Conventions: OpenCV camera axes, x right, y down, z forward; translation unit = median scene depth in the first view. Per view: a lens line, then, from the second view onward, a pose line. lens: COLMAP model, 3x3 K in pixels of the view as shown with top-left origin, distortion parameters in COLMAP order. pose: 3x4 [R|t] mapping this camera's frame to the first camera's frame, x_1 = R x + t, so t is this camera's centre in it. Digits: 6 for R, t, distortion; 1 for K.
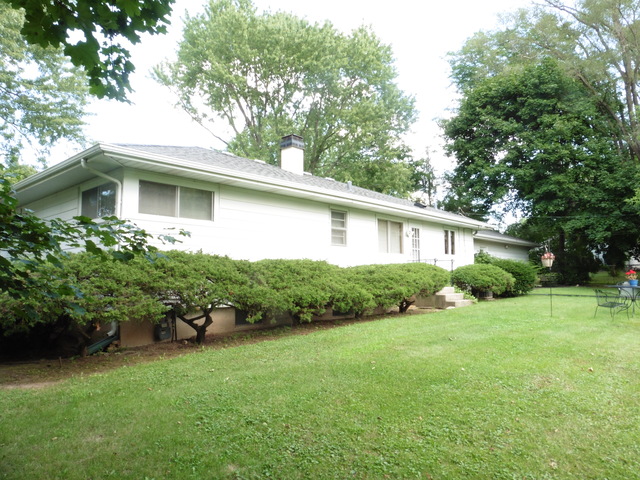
lens RADIAL K [[462.0, 0, 319.1], [0, 462.0, 239.9], [0, 0, 1]] dist [-0.057116, 0.086300]
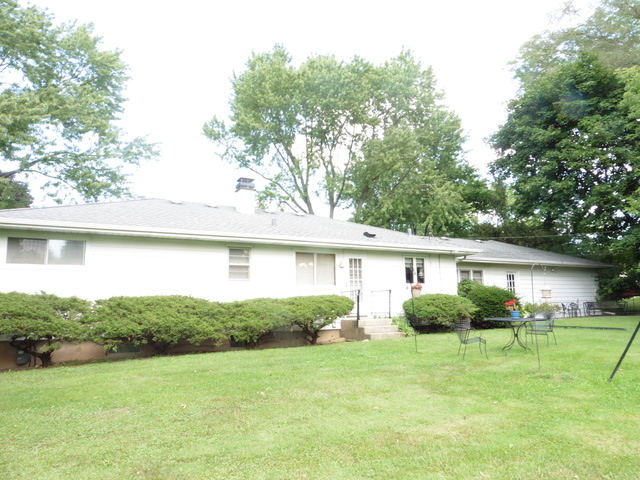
lens RADIAL K [[462.0, 0, 319.1], [0, 462.0, 239.9], [0, 0, 1]] dist [-0.057116, 0.086300]
pose [[0.940655, -0.055735, -0.334756, 0.413334], [0.035811, 0.997216, -0.065402, -0.002661], [0.337470, 0.049533, 0.940032, 0.032631]]
